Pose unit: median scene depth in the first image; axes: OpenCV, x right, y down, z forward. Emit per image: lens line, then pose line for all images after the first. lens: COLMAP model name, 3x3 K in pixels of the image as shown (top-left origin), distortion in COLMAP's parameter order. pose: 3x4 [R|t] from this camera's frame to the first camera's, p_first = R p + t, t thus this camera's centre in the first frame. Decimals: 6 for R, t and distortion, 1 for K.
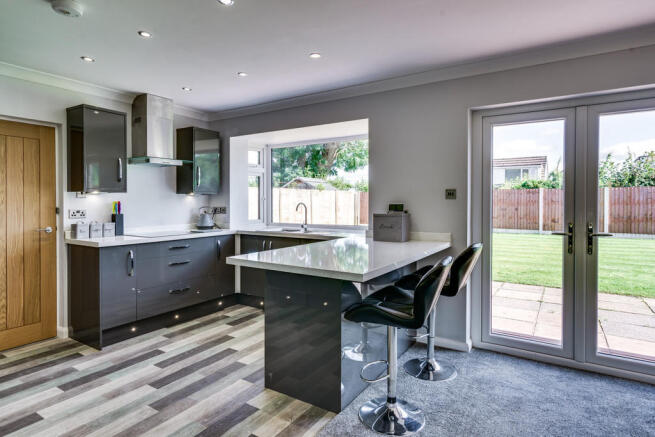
lens RADIAL K [[369.2, 0, 327.5], [0, 369.2, 218.5], [0, 0, 1]] dist [0.002095, 0.000469]
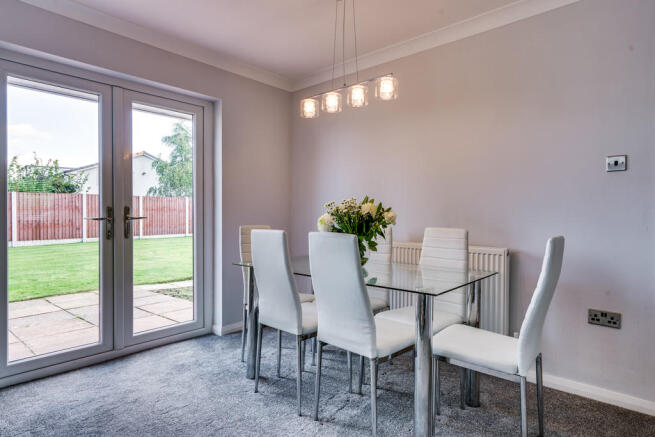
lens RADIAL K [[376.3, 0, 327.5], [0, 376.3, 218.5], [0, 0, 1]] dist [-0.001254, -0.000399]
pose [[0.136092, -0.010196, 0.990644, -0.230487], [0.051899, 0.998647, 0.003148, 0.062572], [-0.989336, 0.050985, 0.136437, 0.291686]]
